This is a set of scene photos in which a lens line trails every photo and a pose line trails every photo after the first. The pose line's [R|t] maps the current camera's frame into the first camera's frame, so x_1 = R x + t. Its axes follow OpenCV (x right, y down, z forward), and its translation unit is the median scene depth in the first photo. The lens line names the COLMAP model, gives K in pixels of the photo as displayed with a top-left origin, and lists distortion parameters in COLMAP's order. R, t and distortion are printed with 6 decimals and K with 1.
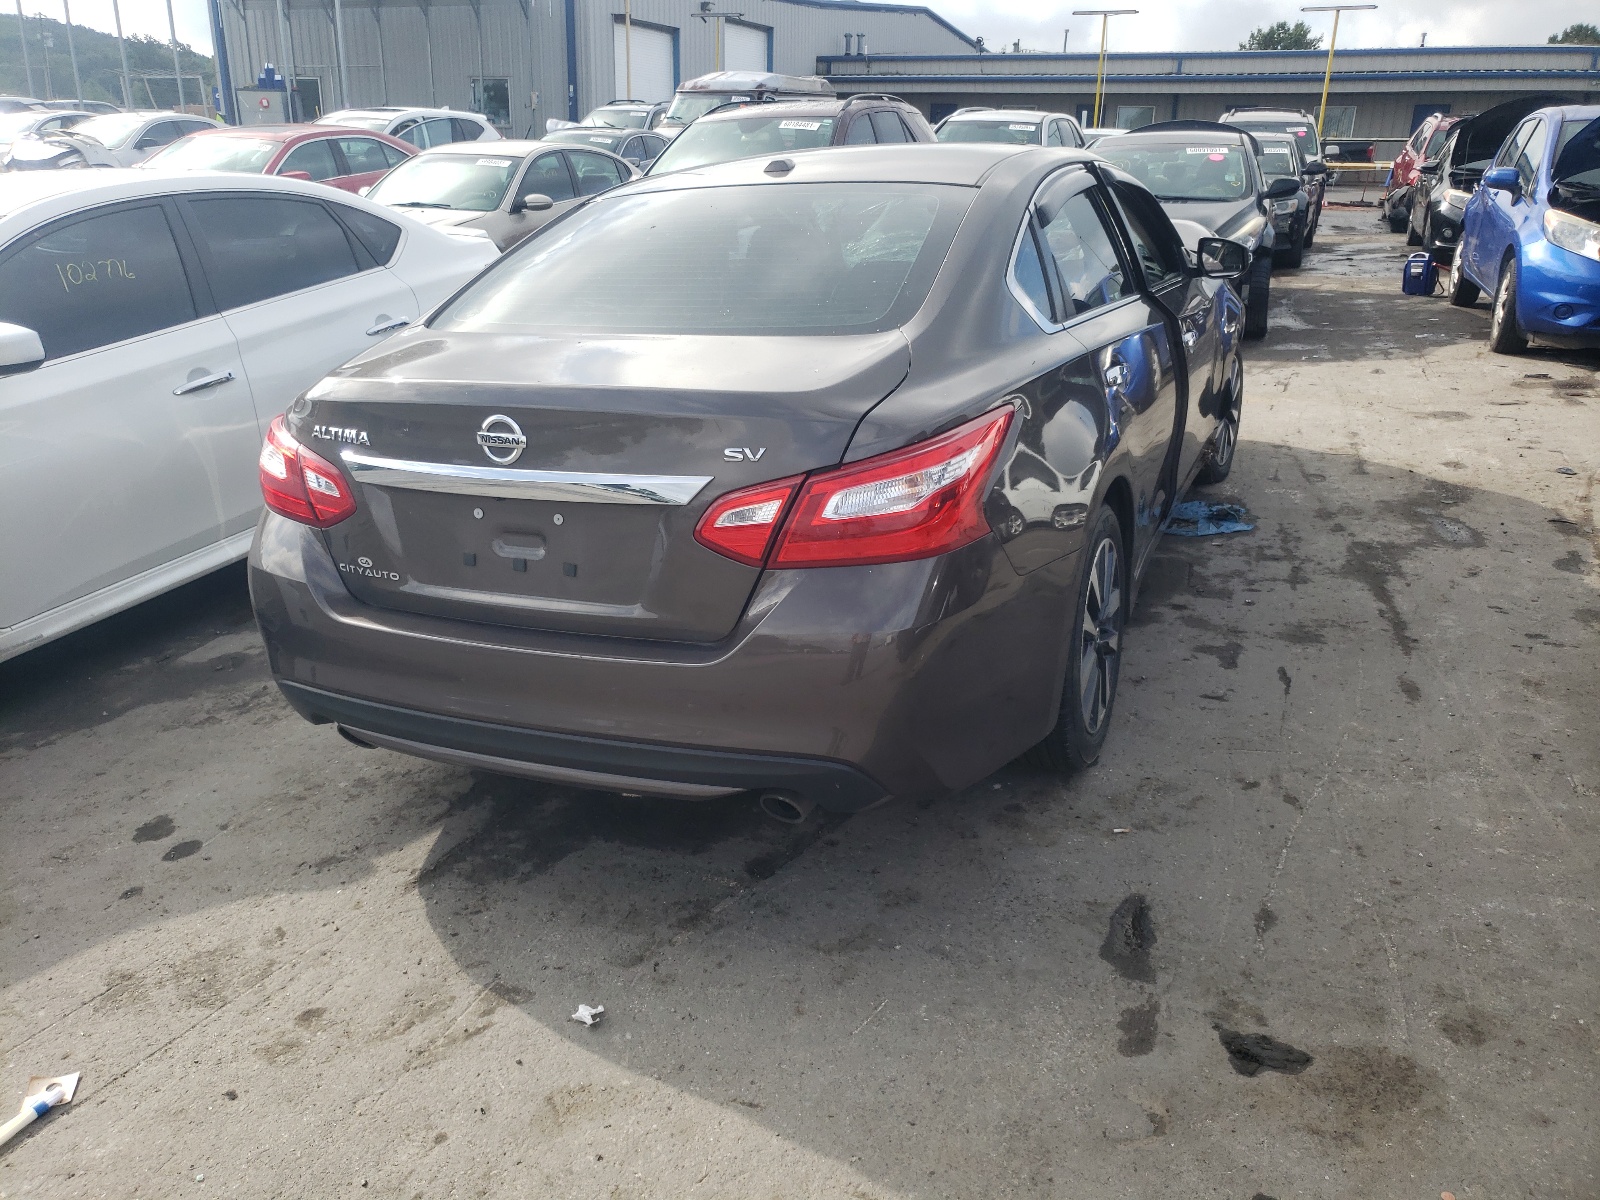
lens RADIAL K [[1213.7, 0, 795.1], [0, 1213.7, 598.0], [0, 0, 1]] dist [0.012194, 0.003635]
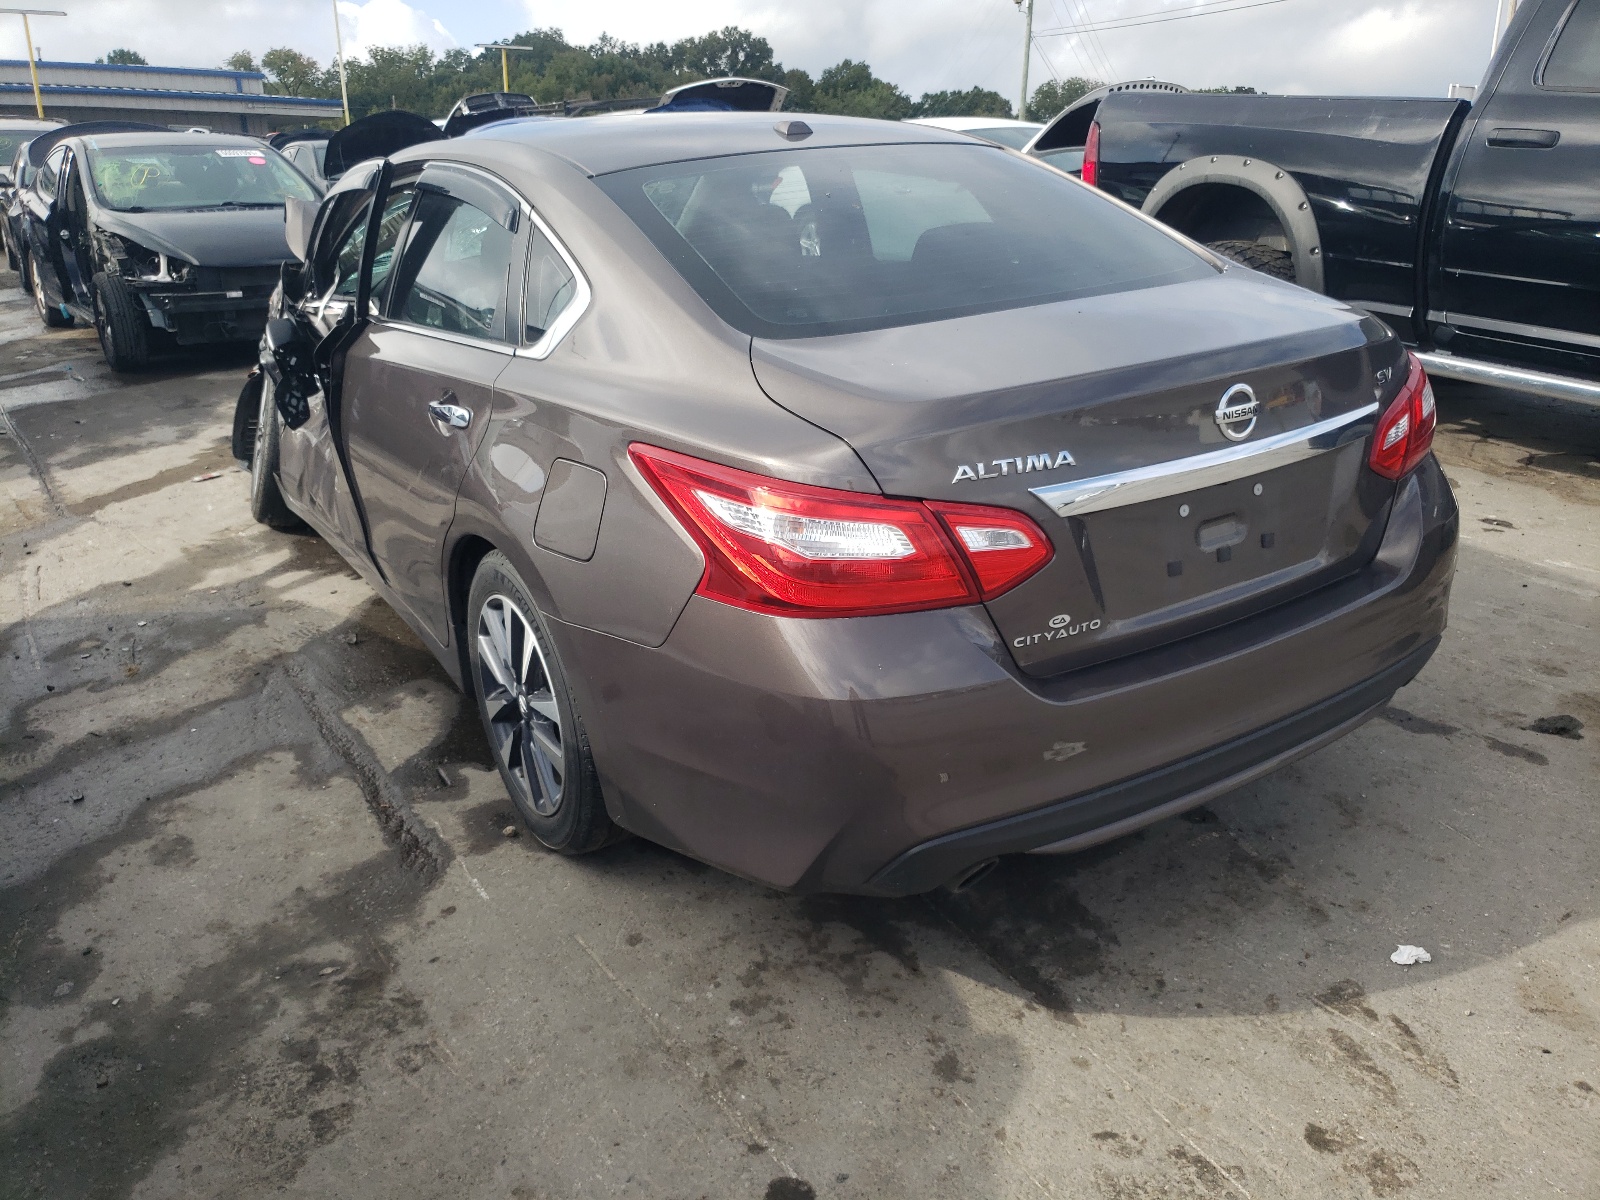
lens RADIAL K [[1213.7, 0, 795.1], [0, 1213.7, 598.0], [0, 0, 1]] dist [0.012194, 0.003635]
pose [[0.582189, -0.281920, 0.762612, -1.041404], [0.301505, 0.945944, 0.119521, -0.187336], [-0.755083, 0.160348, 0.635718, 0.639377]]
